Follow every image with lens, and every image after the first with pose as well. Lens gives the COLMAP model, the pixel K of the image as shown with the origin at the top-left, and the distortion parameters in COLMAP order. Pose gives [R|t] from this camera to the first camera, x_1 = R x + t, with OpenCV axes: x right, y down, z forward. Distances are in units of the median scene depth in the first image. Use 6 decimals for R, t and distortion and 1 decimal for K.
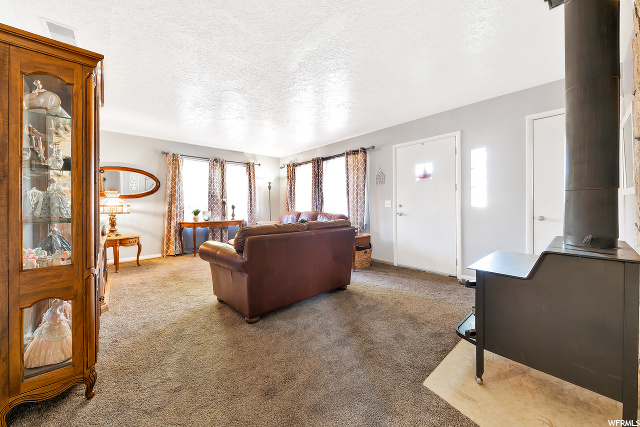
lens RADIAL K [[235.3, 0, 317.5], [0, 235.3, 209.8], [0, 0, 1]] dist [0.000536, 0.000011]
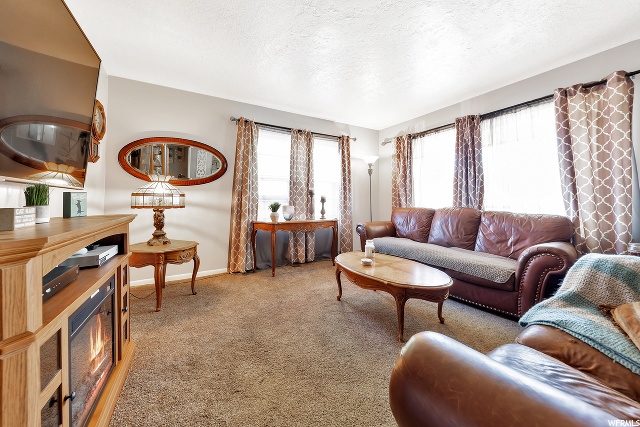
lens RADIAL K [[222.9, 0, 307.3], [0, 222.9, 199.5], [0, 0, 1]] dist [-0.000557, -0.000048]
pose [[0.971970, 0.007856, -0.234973, -0.277718], [-0.013058, 0.999703, -0.020592, 0.001083], [0.234741, 0.023083, 0.971784, 0.408691]]
